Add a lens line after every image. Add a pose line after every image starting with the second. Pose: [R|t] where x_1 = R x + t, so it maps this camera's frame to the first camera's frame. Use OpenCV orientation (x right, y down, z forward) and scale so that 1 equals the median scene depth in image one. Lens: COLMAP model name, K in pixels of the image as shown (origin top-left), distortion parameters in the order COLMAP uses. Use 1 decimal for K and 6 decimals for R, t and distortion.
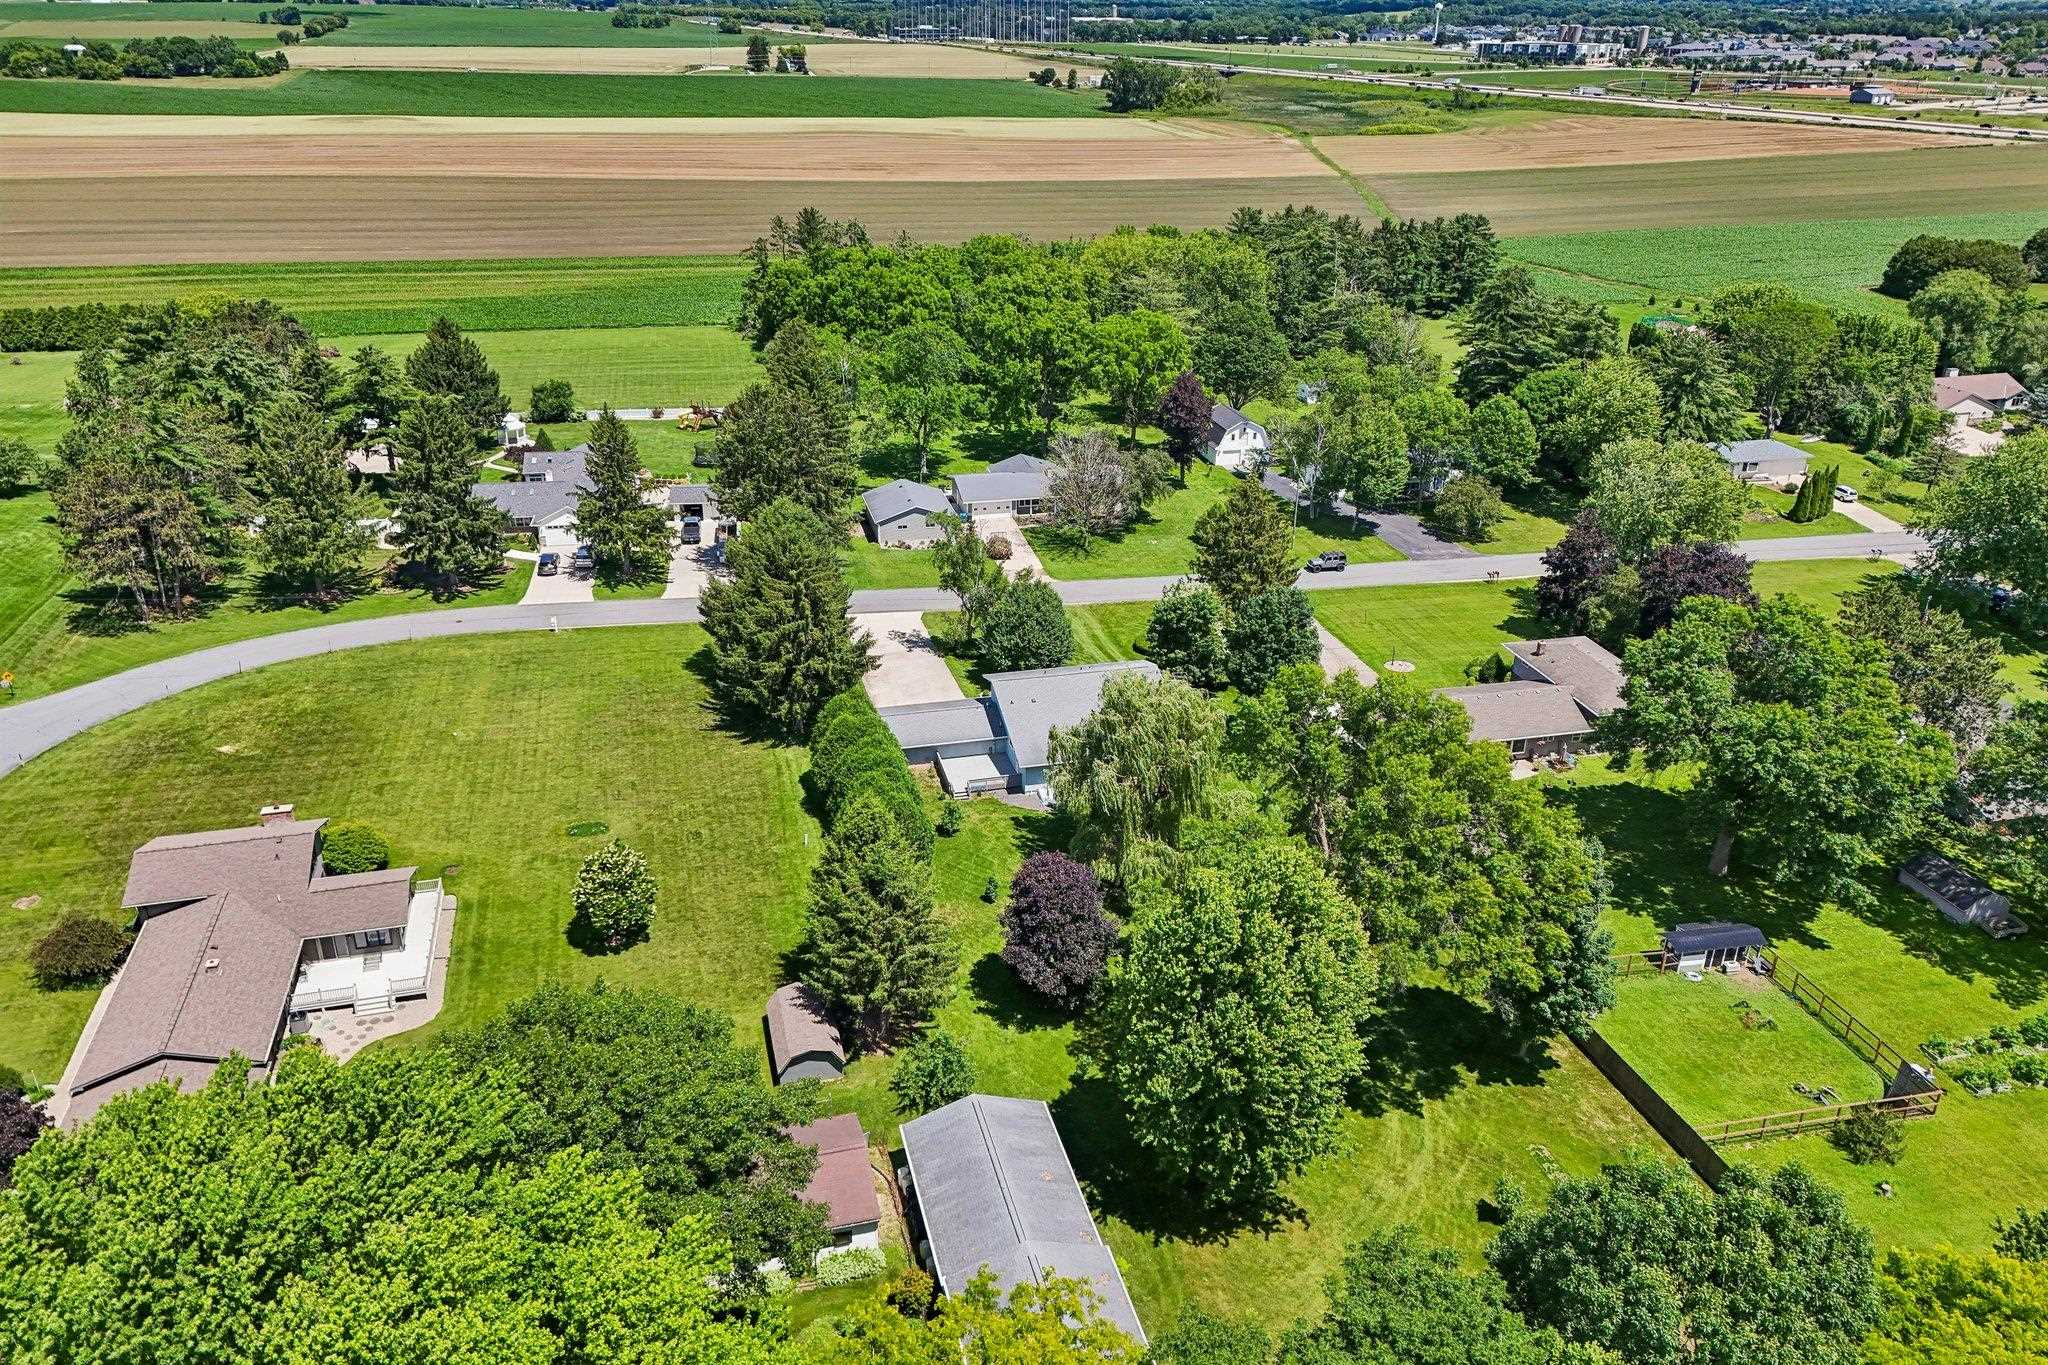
lens RADIAL K [[1537.9, 0, 1020.6], [0, 1537.9, 642.5], [0, 0, 1]] dist [0.050235, -0.026791]
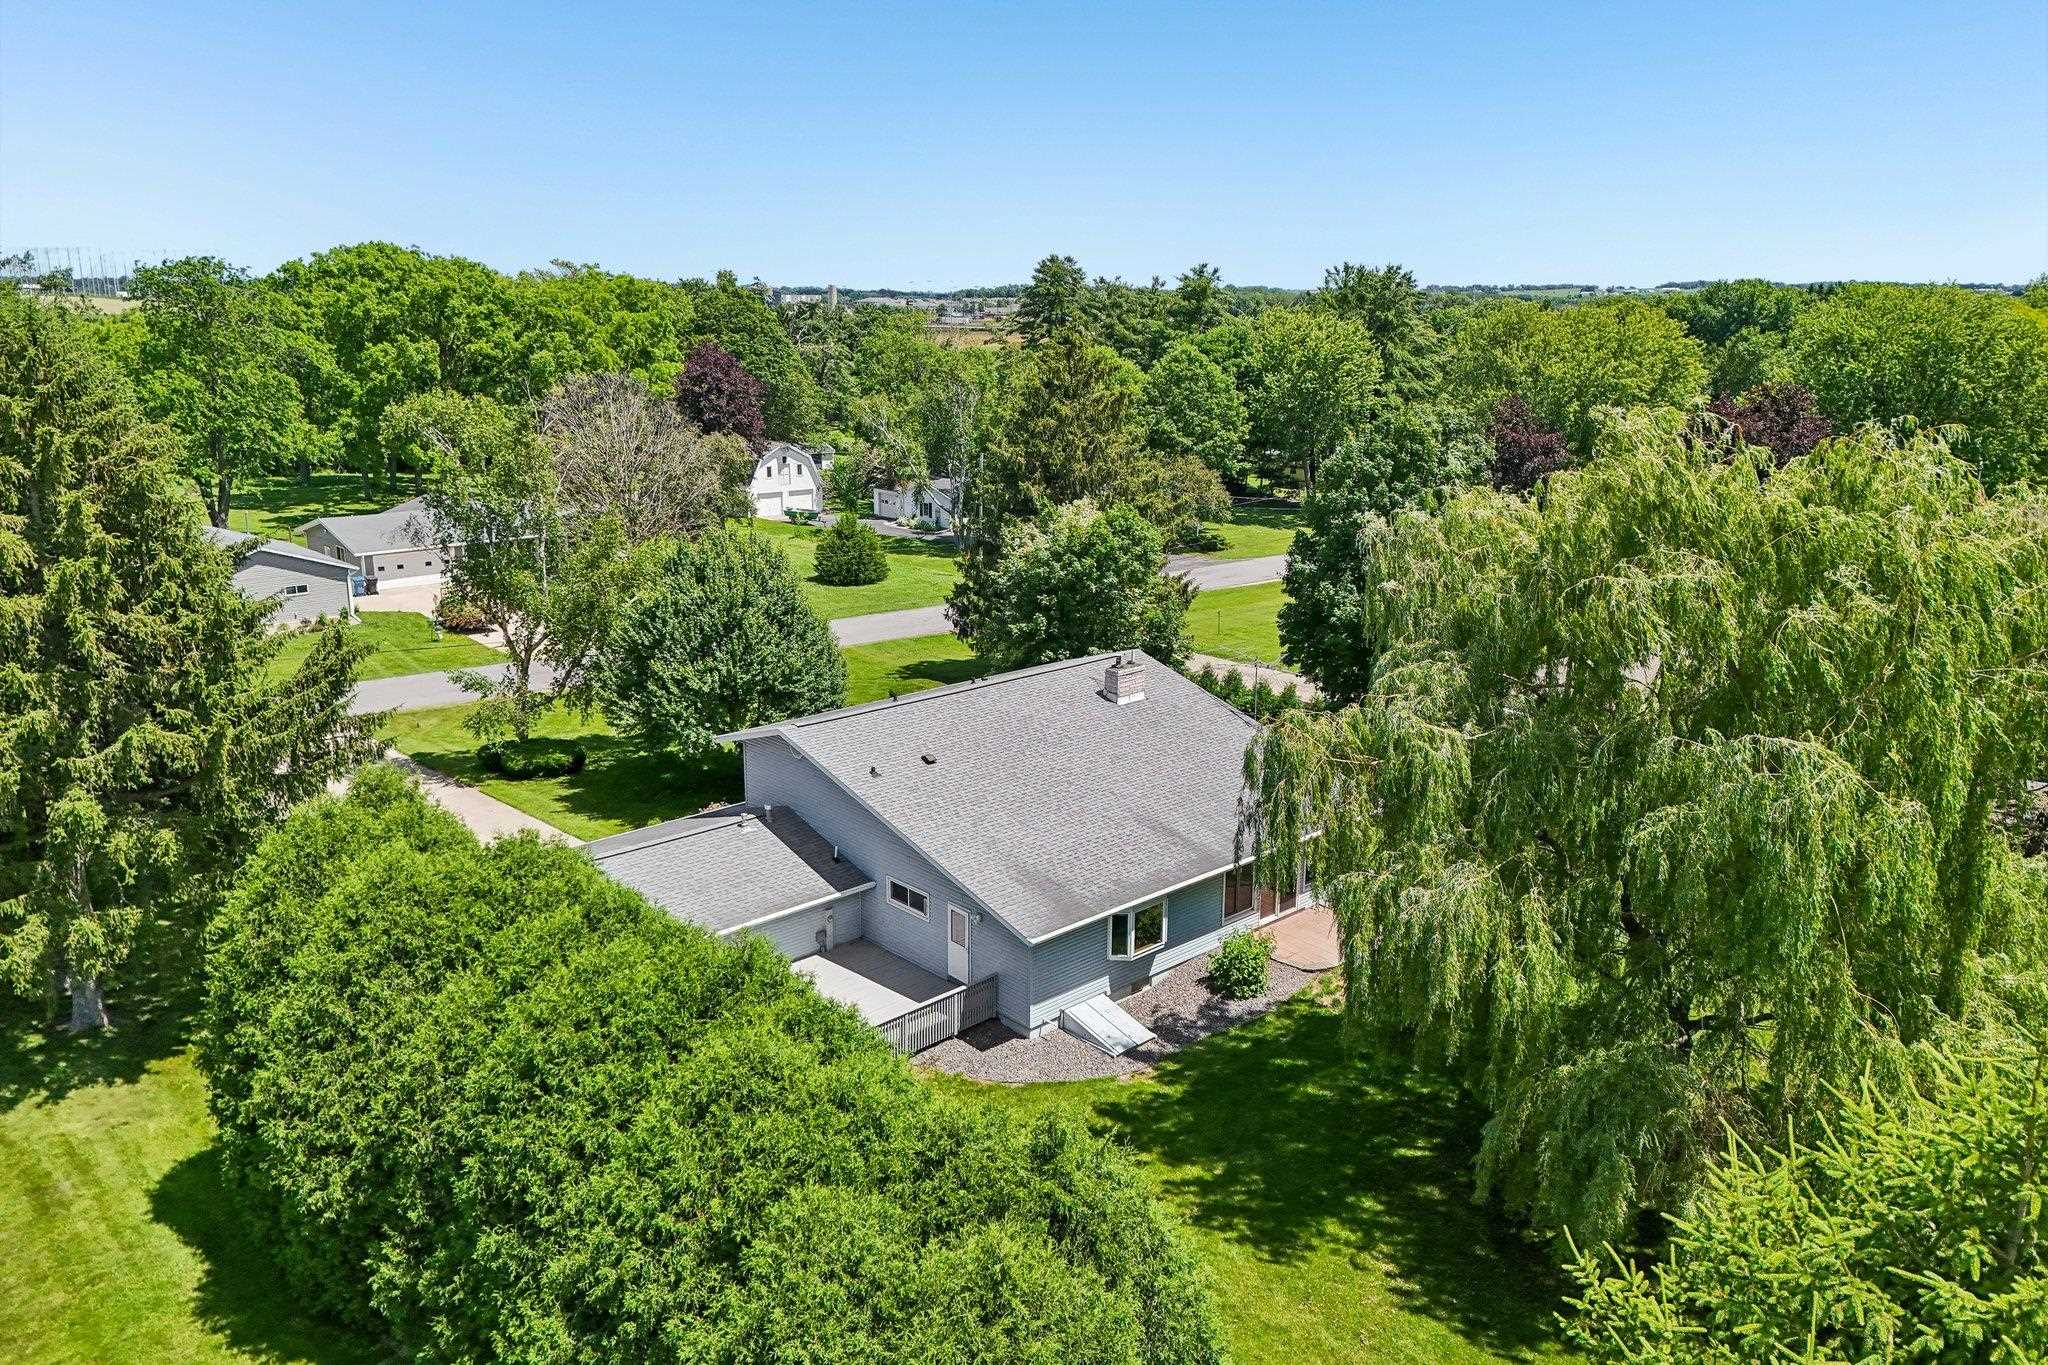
lens RADIAL K [[1537.9, 0, 1020.6], [0, 1537.9, 642.5], [0, 0, 1]] dist [0.050235, -0.026791]
pose [[0.873152, -0.115975, 0.473451, -0.098771], [0.200643, 0.970696, -0.132254, 0.047406], [-0.444239, 0.210472, 0.870835, 0.542829]]
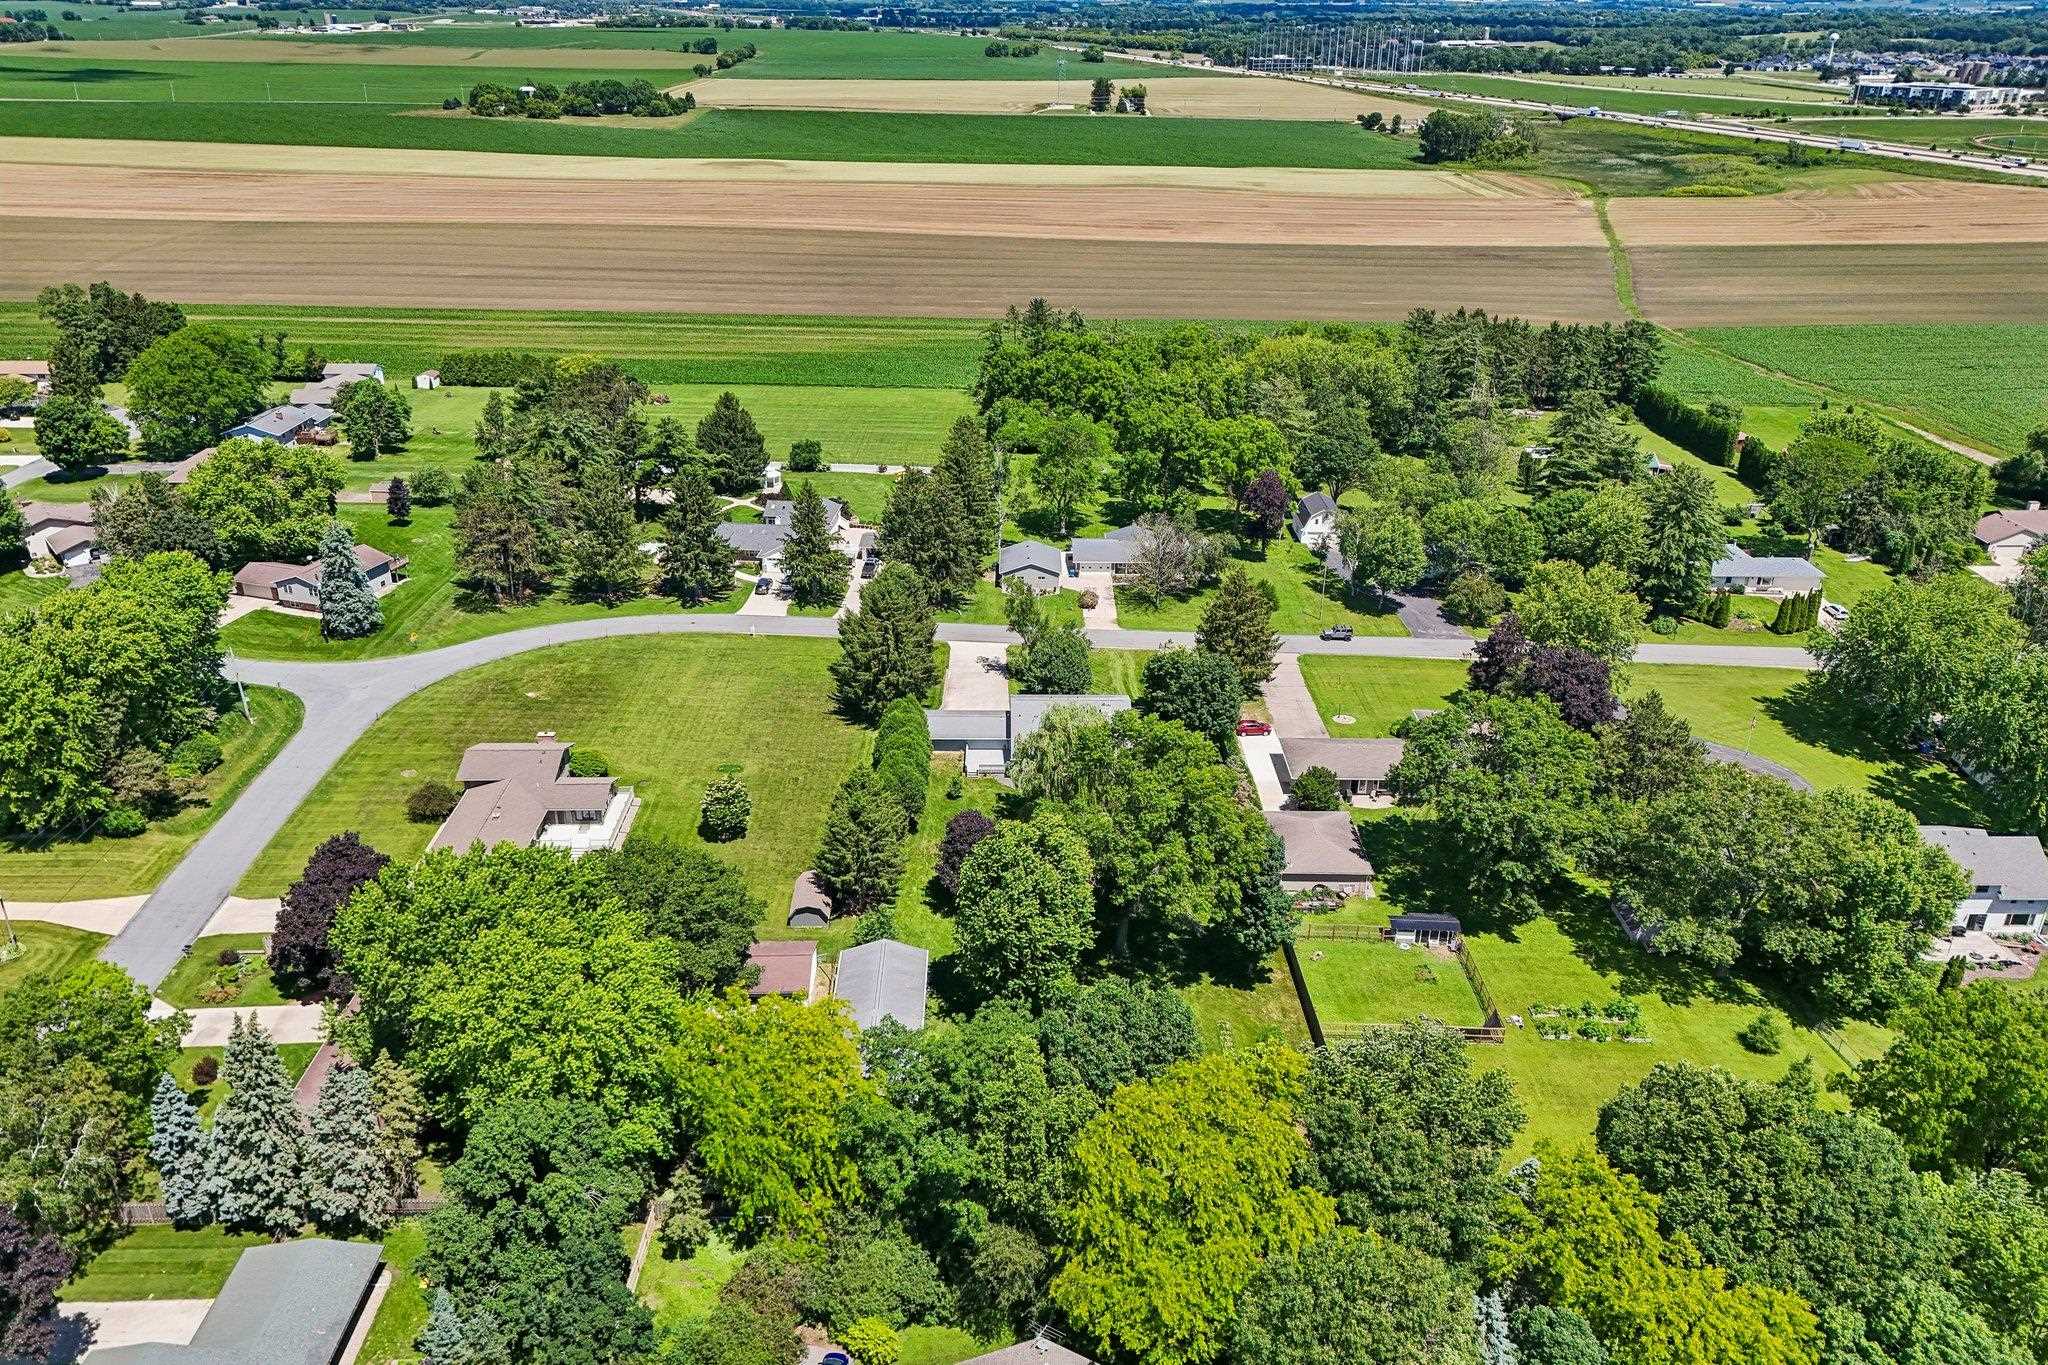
lens RADIAL K [[1514.6, 0, 1015.3], [0, 1514.6, 633.0], [0, 0, 1]] dist [0.085862, -0.078124]
pose [[0.973543, 0.090473, -0.209831, 0.212919], [-0.092340, 0.995727, 0.000903, -0.030001], [0.209016, 0.018497, 0.977737, -0.307422]]
